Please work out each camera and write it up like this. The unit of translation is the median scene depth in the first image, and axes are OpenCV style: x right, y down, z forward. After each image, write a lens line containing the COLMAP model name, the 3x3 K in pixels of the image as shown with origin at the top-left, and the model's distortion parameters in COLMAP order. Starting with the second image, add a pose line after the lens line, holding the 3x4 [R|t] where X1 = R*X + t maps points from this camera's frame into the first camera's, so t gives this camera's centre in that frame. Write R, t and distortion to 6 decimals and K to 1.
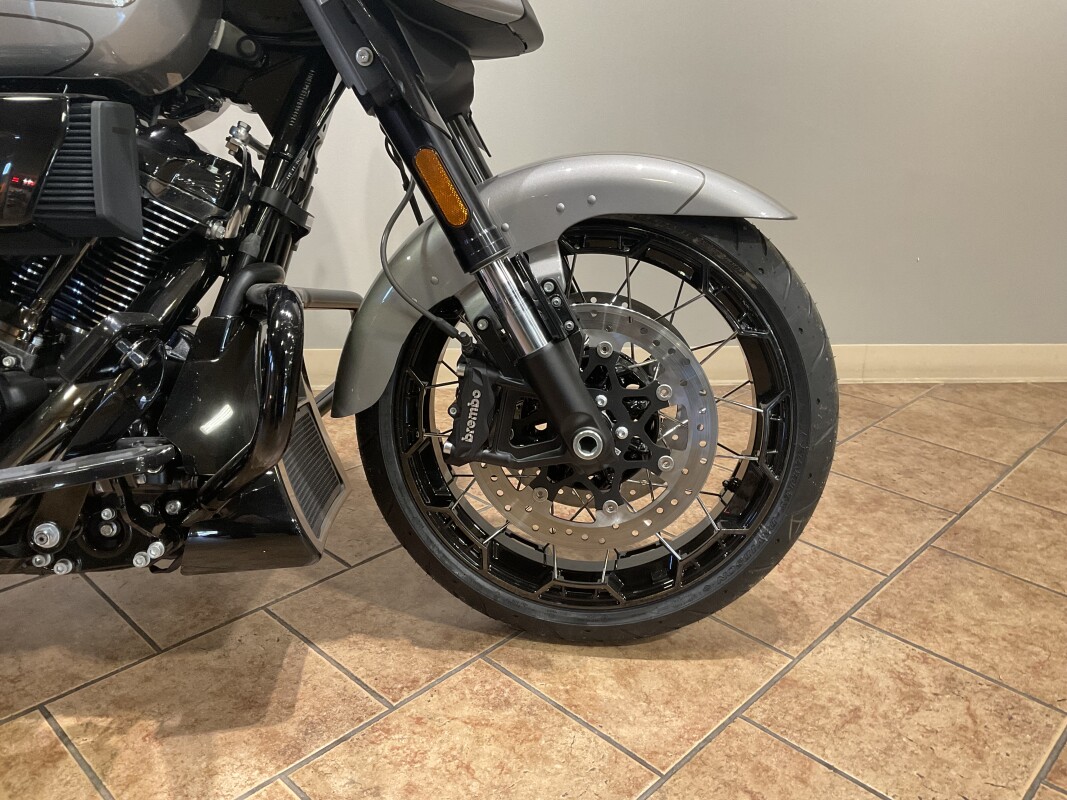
lens RADIAL K [[877.5, 0, 531.5], [0, 877.5, 396.4], [0, 0, 1]] dist [0.067690, -0.115151]
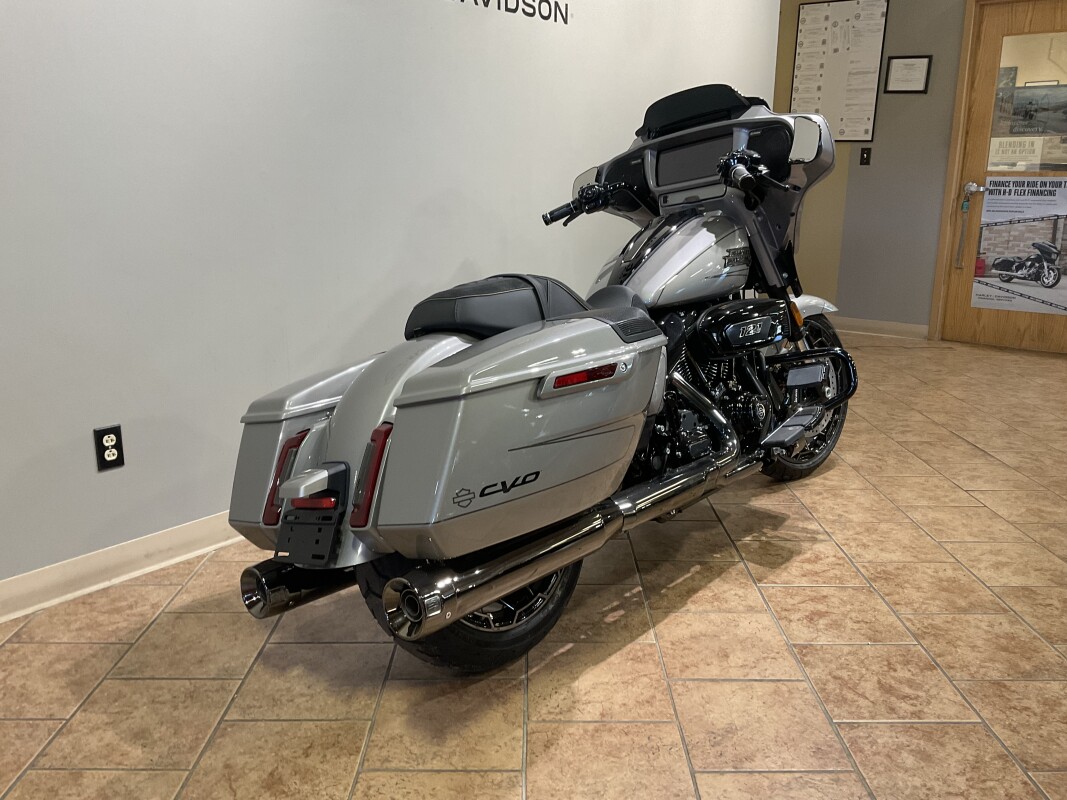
lens RADIAL K [[877.5, 0, 531.5], [0, 877.5, 396.4], [0, 0, 1]] dist [0.067690, -0.115151]
pose [[0.716918, -0.187140, 0.671571, -2.411108], [0.255430, 0.966822, -0.003263, -0.160960], [-0.648679, 0.173878, 0.740933, -0.496086]]
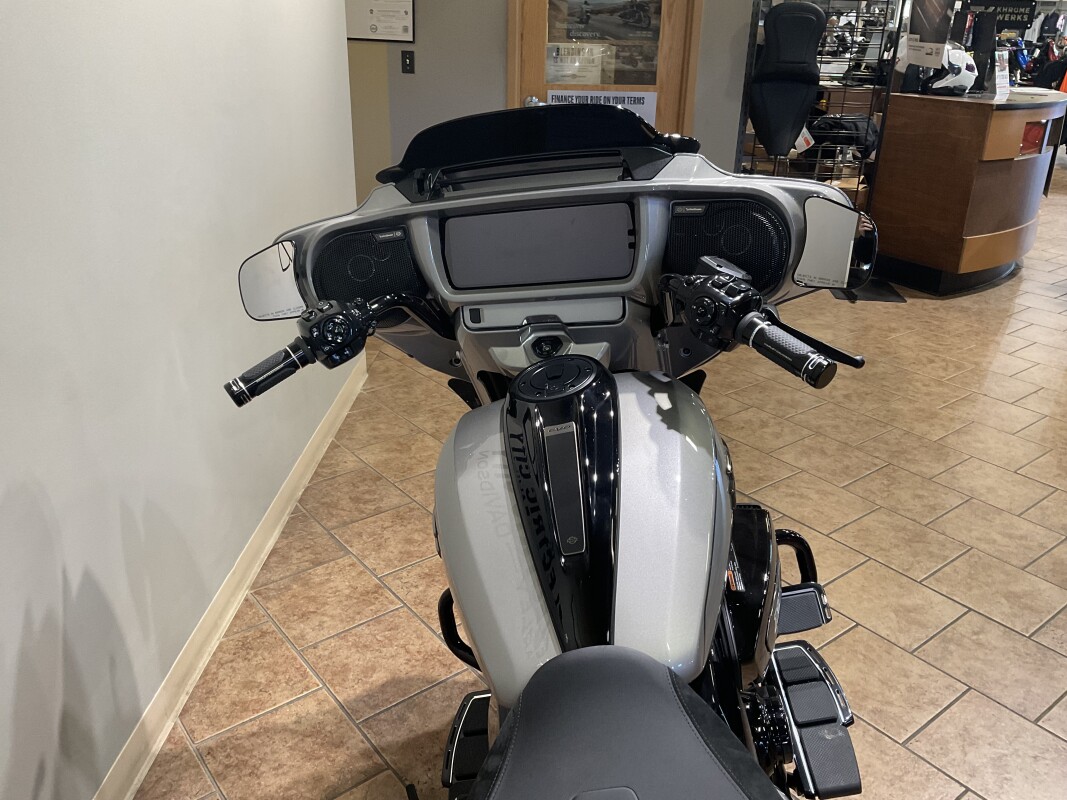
lens RADIAL K [[883.1, 0, 544.8], [0, 883.1, 403.9], [0, 0, 1]] dist [0.063530, -0.089573]
pose [[0.129035, -0.414066, 0.901055, -1.533567], [0.332725, 0.874054, 0.354010, -0.931756], [-0.934154, 0.254124, 0.250554, 0.651072]]
